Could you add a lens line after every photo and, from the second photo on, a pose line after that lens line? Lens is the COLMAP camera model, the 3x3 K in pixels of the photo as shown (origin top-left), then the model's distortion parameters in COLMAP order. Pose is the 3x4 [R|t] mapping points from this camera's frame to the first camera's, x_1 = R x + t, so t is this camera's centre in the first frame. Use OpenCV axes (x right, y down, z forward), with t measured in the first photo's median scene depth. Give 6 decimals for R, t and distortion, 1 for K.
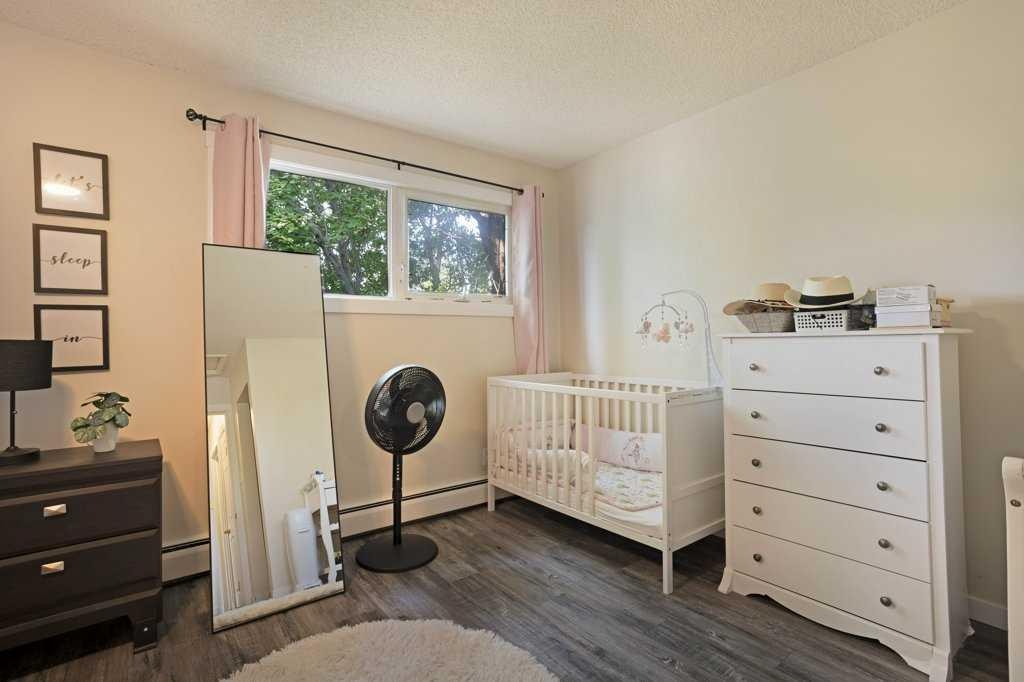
lens RADIAL K [[482.9, 0, 509.0], [0, 482.9, 340.1], [0, 0, 1]] dist [0.001595, 0.002996]
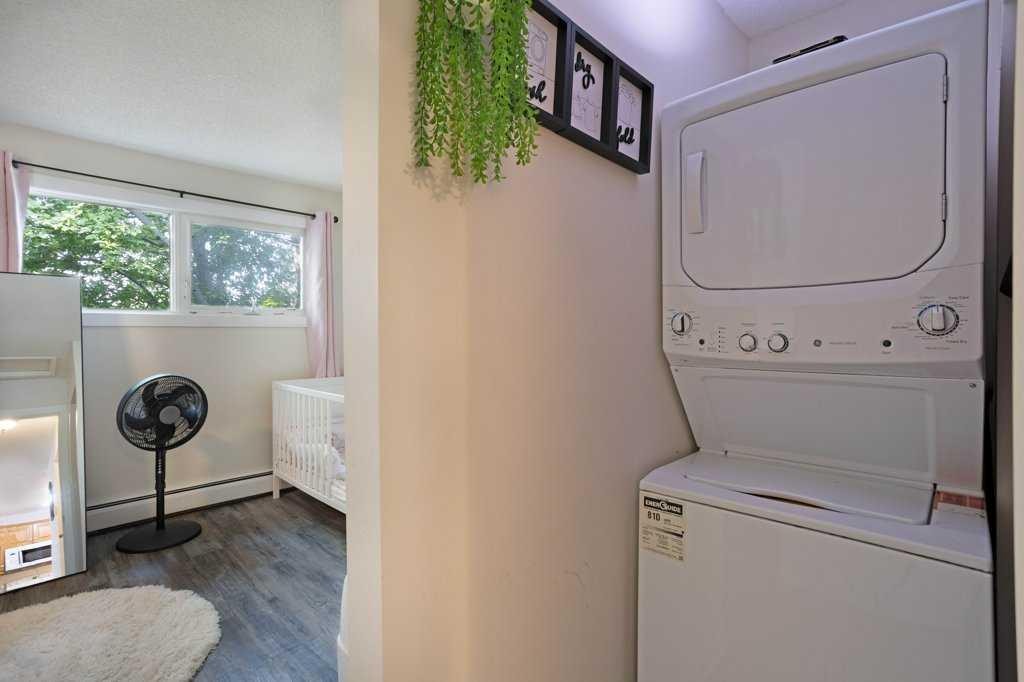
lens RADIAL K [[482.9, 0, 514.4], [0, 482.9, 342.2], [0, 0, 1]] dist [0.001595, 0.002996]
pose [[0.990849, 0.005447, 0.134867, 0.443525], [-0.007916, 0.999811, 0.017779, -0.049084], [-0.134745, -0.018684, 0.990704, -0.243338]]
